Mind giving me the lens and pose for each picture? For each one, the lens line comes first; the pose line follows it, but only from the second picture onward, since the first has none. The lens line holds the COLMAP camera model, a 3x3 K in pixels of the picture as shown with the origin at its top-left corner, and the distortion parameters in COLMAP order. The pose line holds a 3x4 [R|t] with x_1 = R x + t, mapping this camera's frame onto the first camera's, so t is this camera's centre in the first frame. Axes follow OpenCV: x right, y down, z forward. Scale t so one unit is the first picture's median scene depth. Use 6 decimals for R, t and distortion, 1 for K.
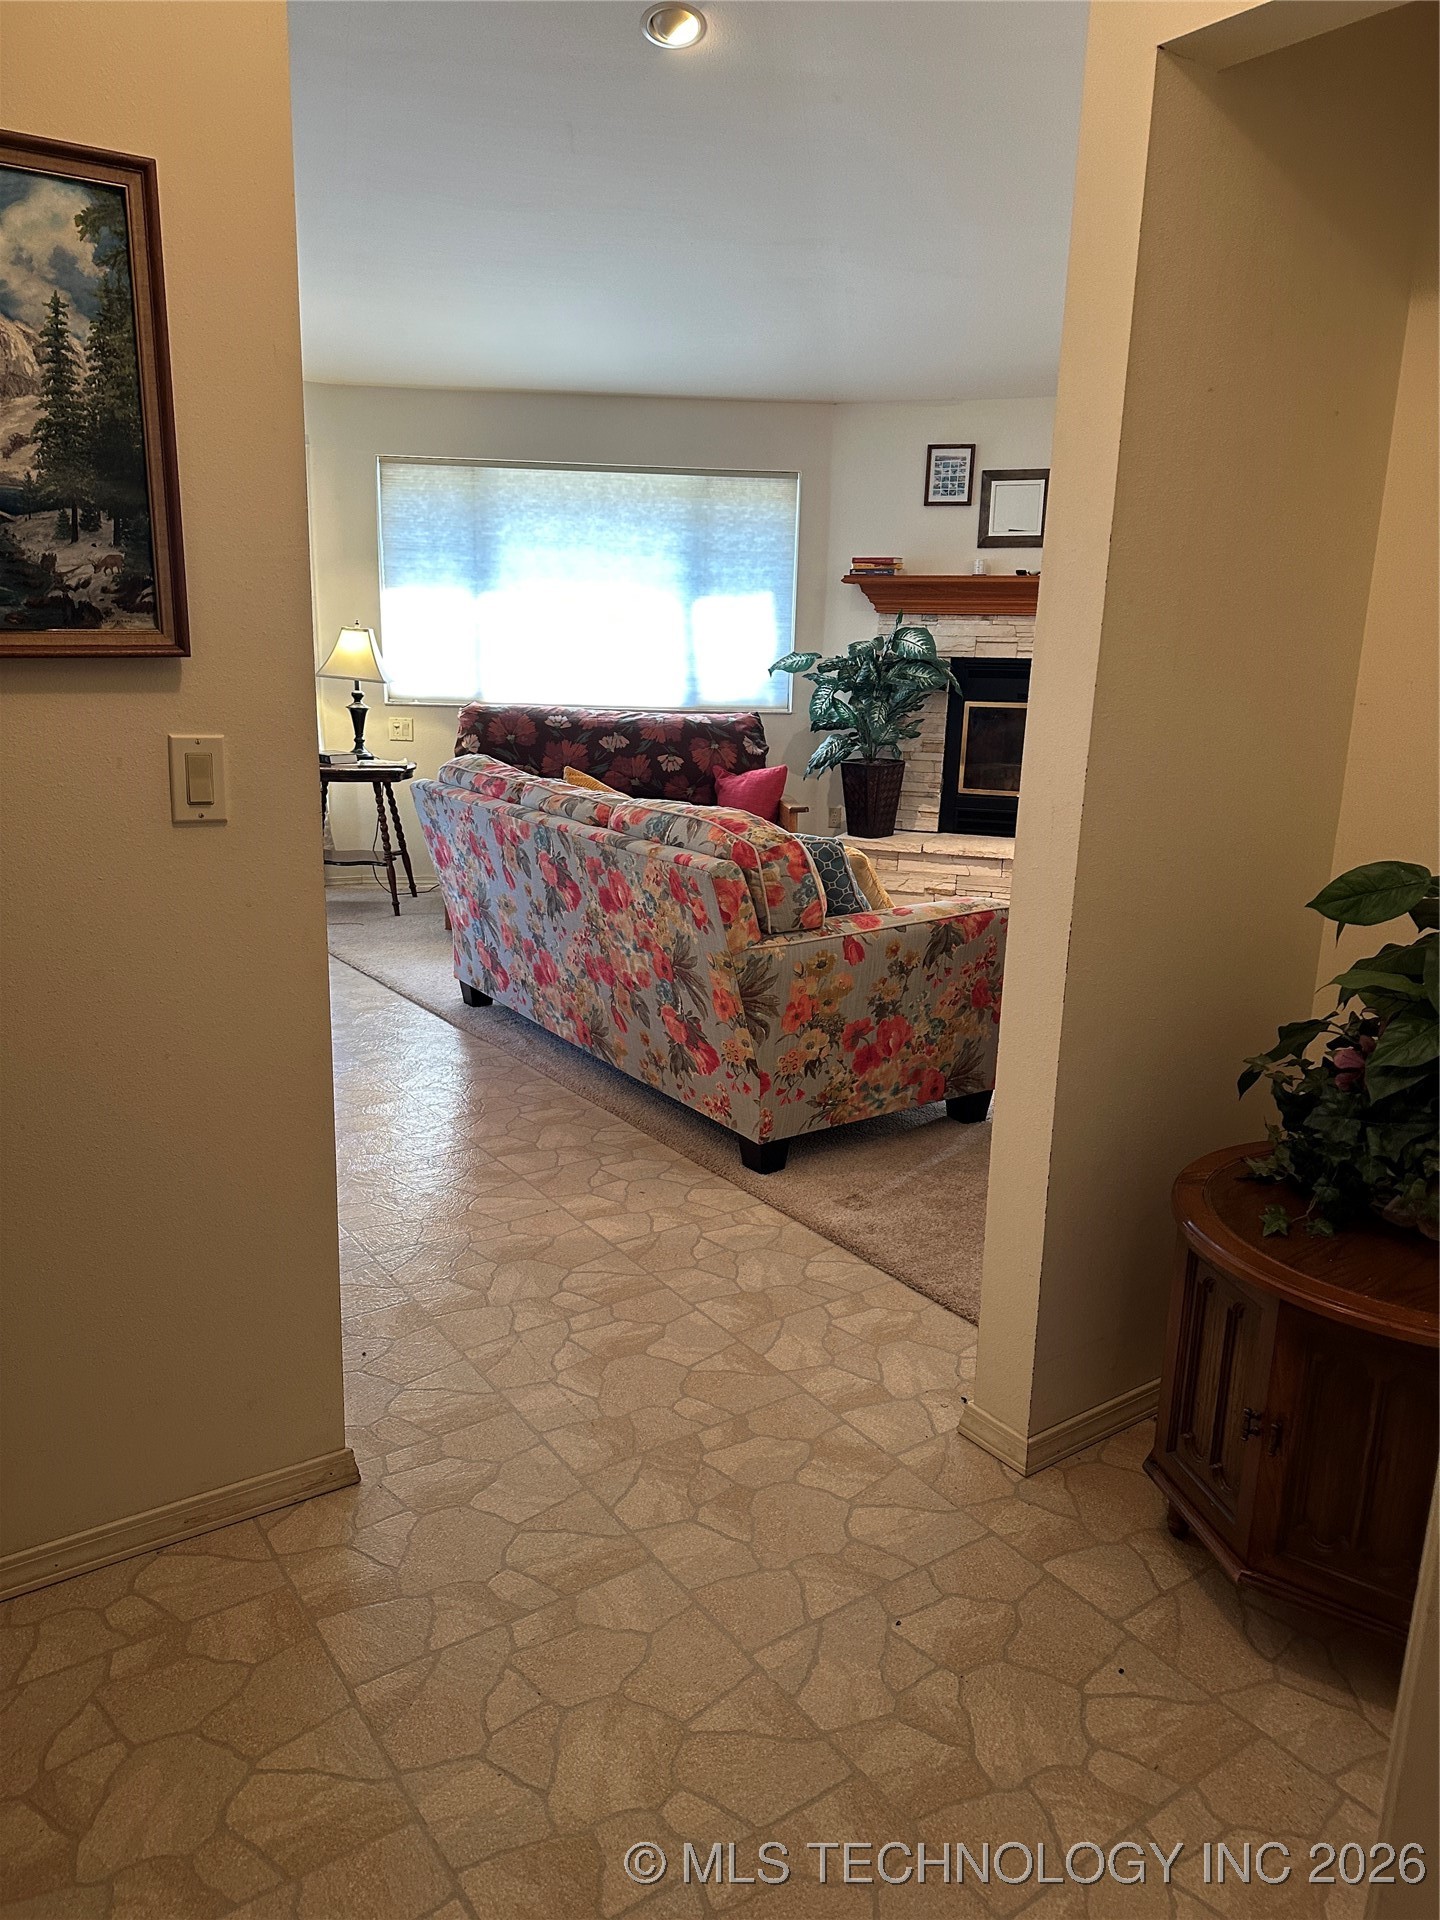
lens RADIAL K [[1341.2, 0, 715.0], [0, 1341.2, 964.0], [0, 0, 1]] dist [0.161449, -0.305754]
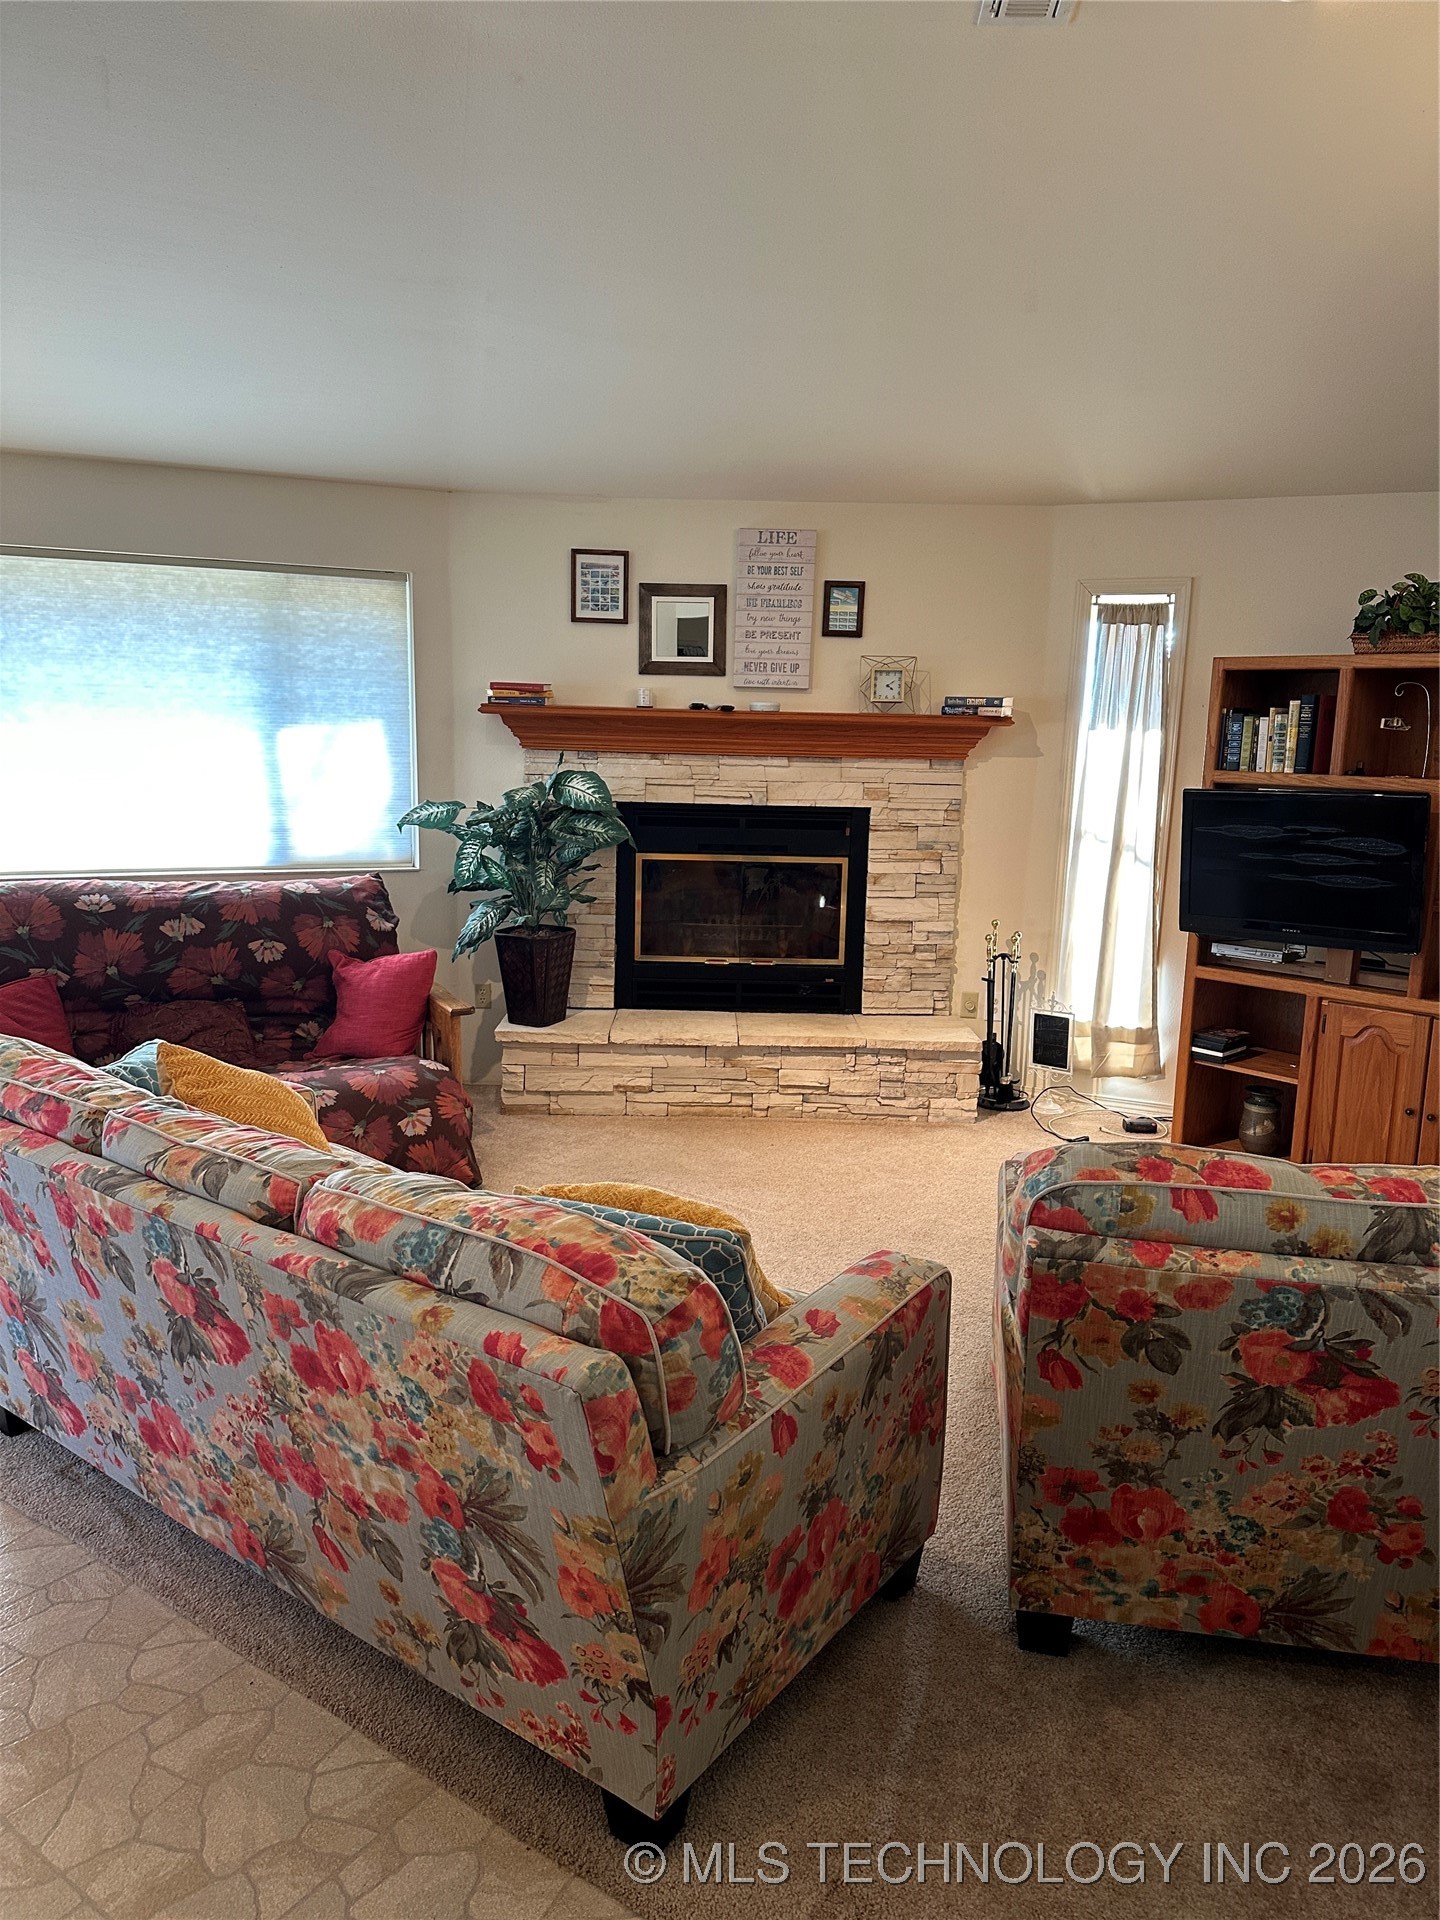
lens RADIAL K [[1341.2, 0, 715.0], [0, 1341.2, 964.0], [0, 0, 1]] dist [0.161449, -0.305754]
pose [[0.938942, -0.064669, 0.337943, -0.055706], [0.081291, 0.996067, -0.035252, -0.096662], [-0.334334, 0.060572, 0.940506, 0.219683]]
